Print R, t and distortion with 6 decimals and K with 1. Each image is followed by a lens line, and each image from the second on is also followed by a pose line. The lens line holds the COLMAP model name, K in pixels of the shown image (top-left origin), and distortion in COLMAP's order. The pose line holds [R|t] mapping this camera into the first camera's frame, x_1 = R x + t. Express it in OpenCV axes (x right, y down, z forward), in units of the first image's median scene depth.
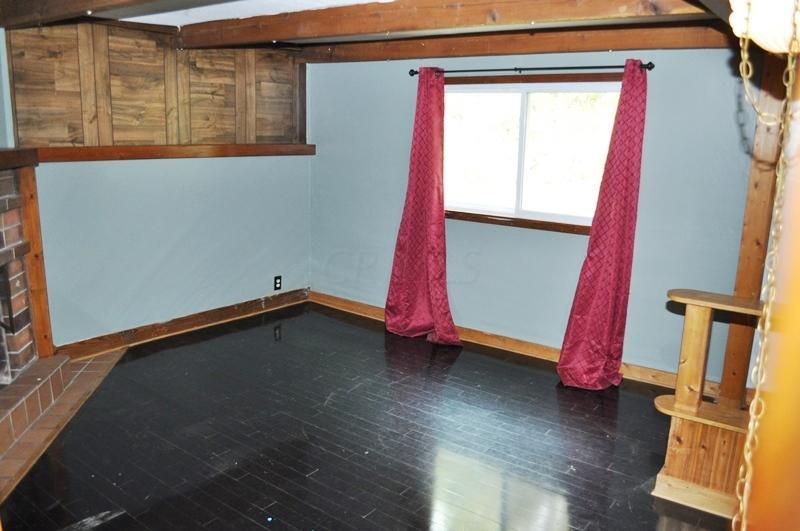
lens RADIAL K [[621.5, 0, 398.6], [0, 621.5, 266.3], [0, 0, 1]] dist [-0.085863, 0.018997]
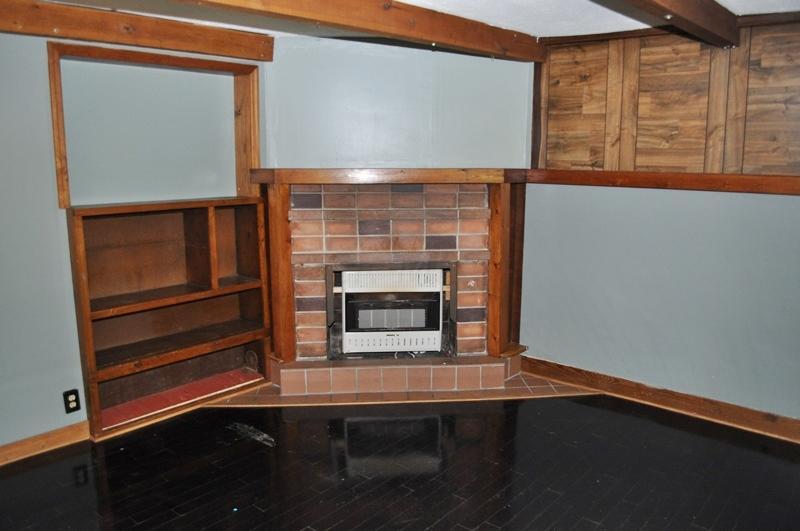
lens RADIAL K [[621.5, 0, 399.6], [0, 621.5, 264.7], [0, 0, 1]] dist [-0.085863, 0.018997]
pose [[-0.044030, 0.154773, -0.986968, 0.450837], [-0.213116, 0.963731, 0.160636, -0.137686], [0.976034, 0.217412, -0.009448, 0.704178]]
